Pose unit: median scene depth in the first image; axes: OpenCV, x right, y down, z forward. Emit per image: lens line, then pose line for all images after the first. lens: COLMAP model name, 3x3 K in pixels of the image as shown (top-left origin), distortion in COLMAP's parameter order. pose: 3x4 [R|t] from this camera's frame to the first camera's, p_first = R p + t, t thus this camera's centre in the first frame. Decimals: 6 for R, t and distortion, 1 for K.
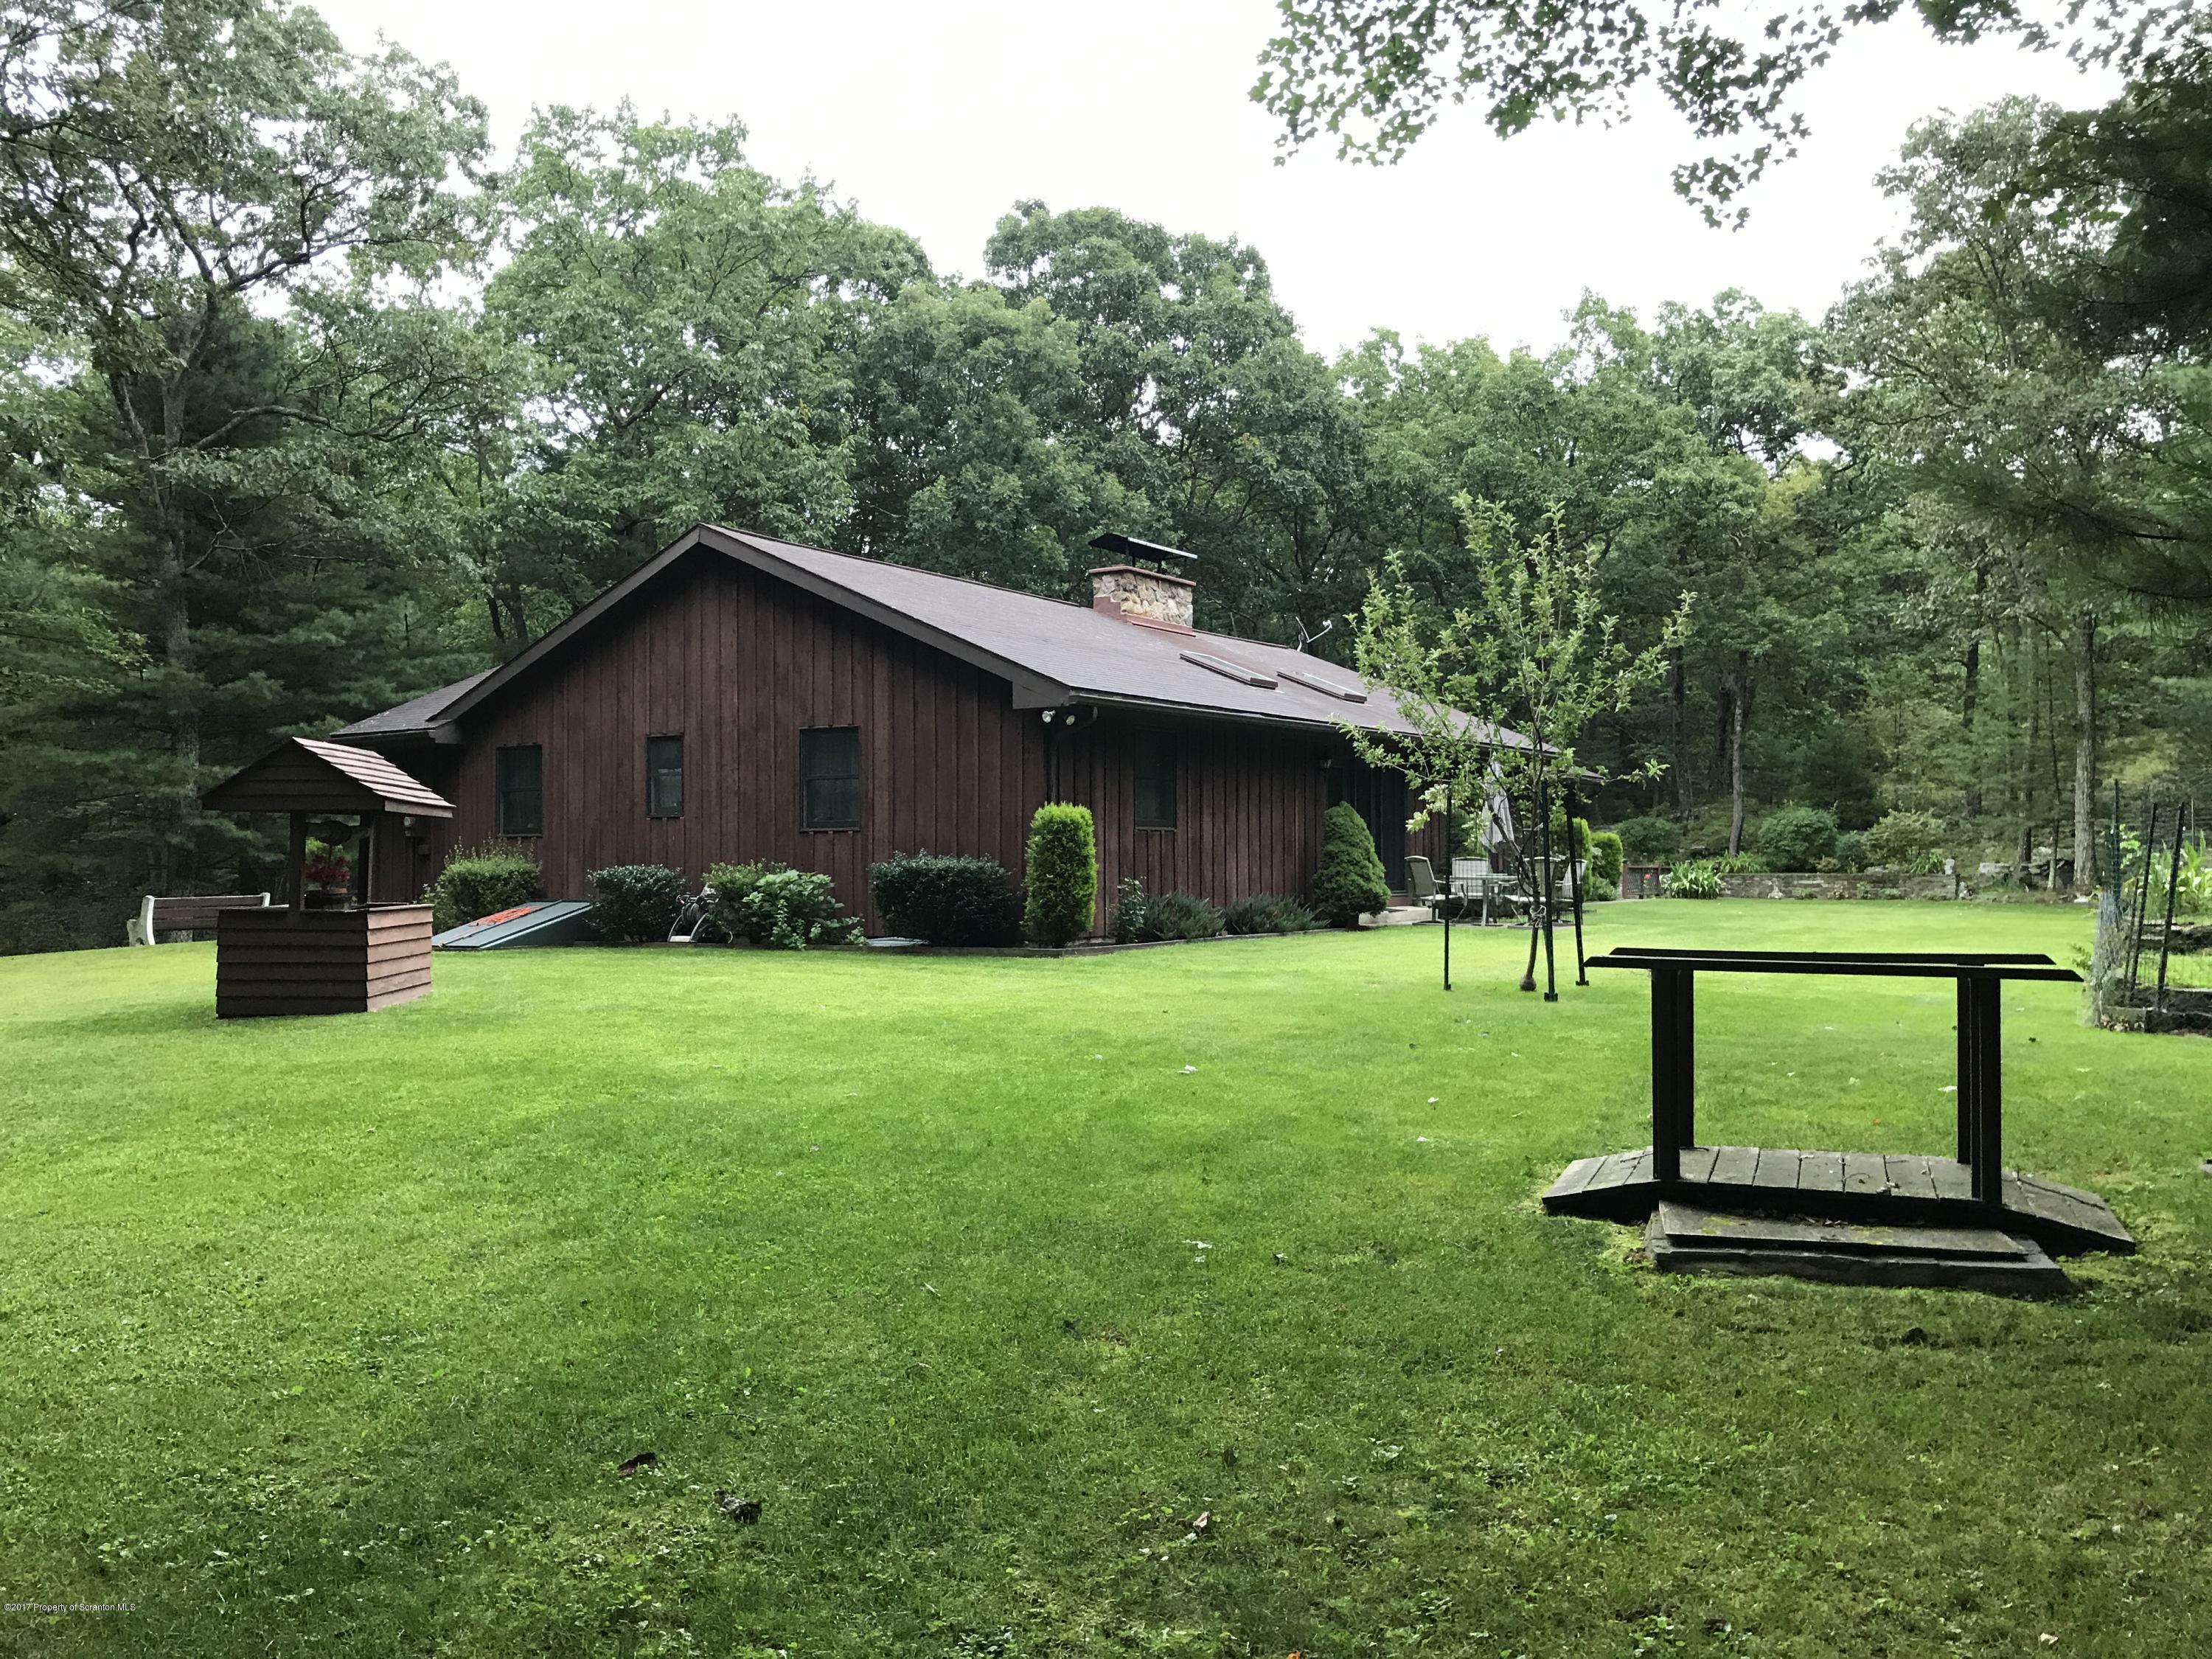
lens RADIAL K [[1793.0, 0, 1110.8], [0, 1793.0, 834.8], [0, 0, 1]] dist [0.015729, -0.015597]
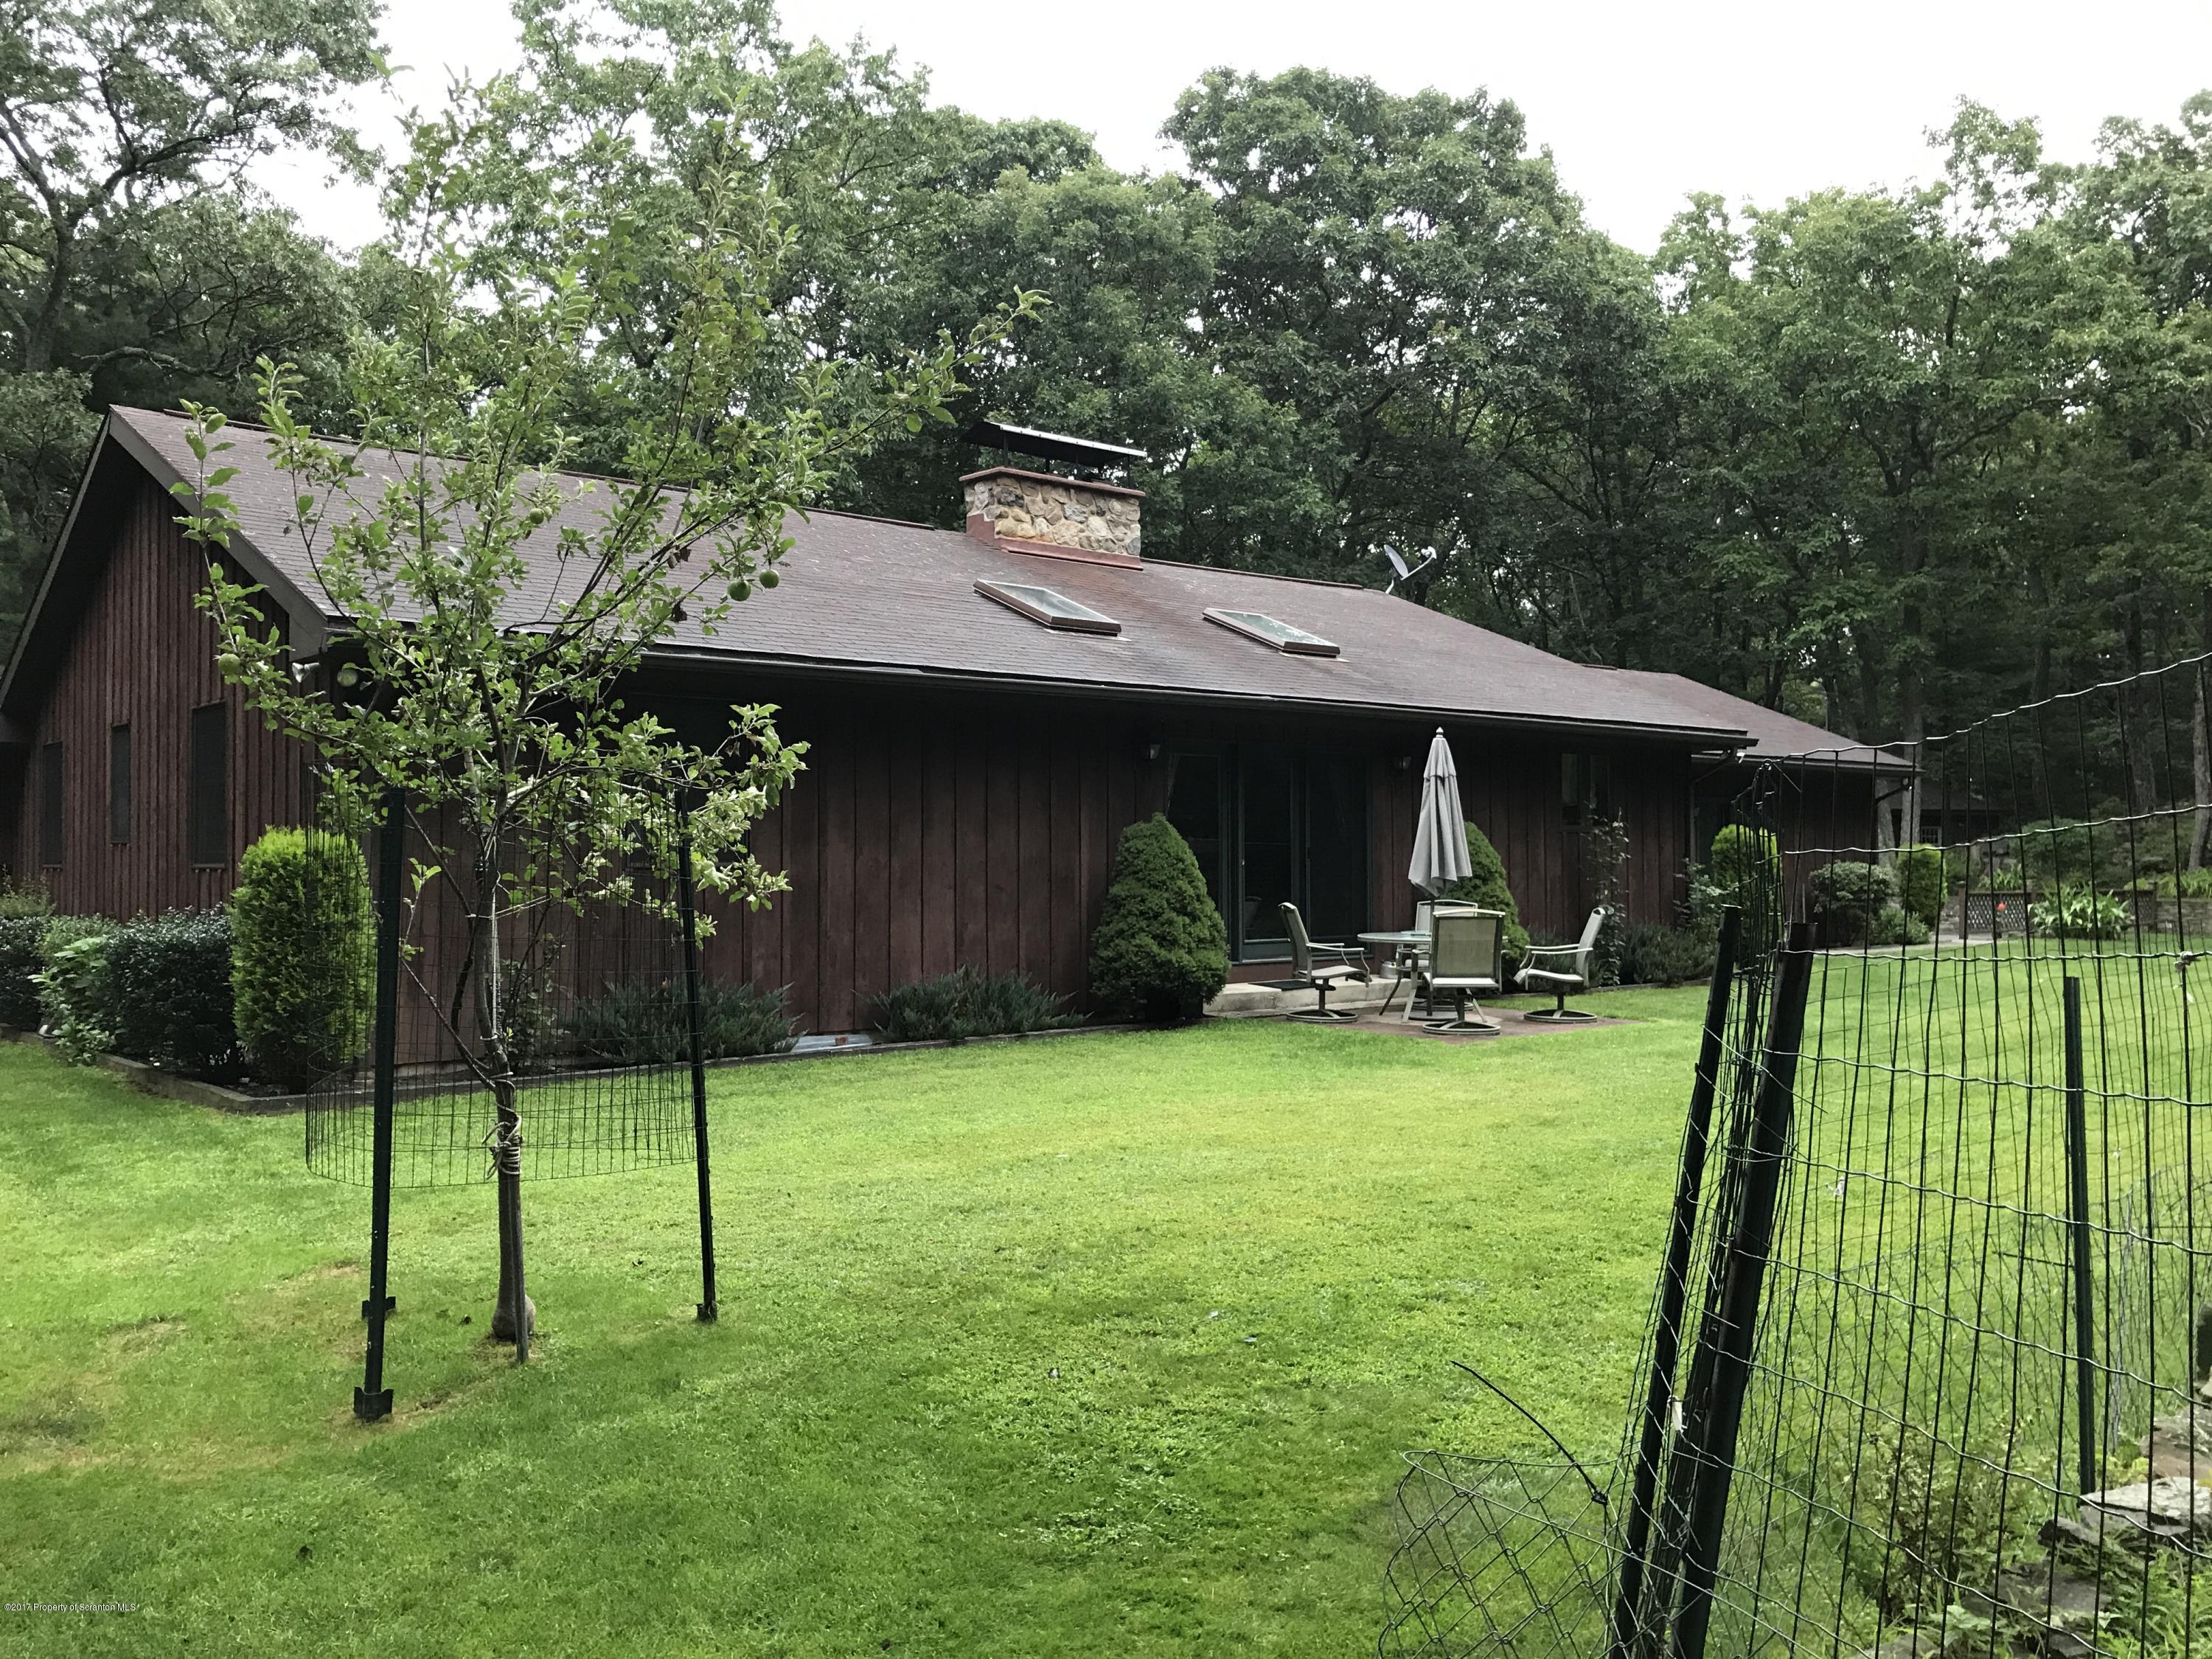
lens RADIAL K [[1793.0, 0, 1100.7], [0, 1793.0, 825.6], [0, 0, 1]] dist [0.015729, -0.015597]
pose [[0.959830, -0.002631, -0.280569, 0.138679], [0.002224, 0.999996, -0.001771, -0.006504], [0.280572, 0.001076, 0.959832, 0.203895]]
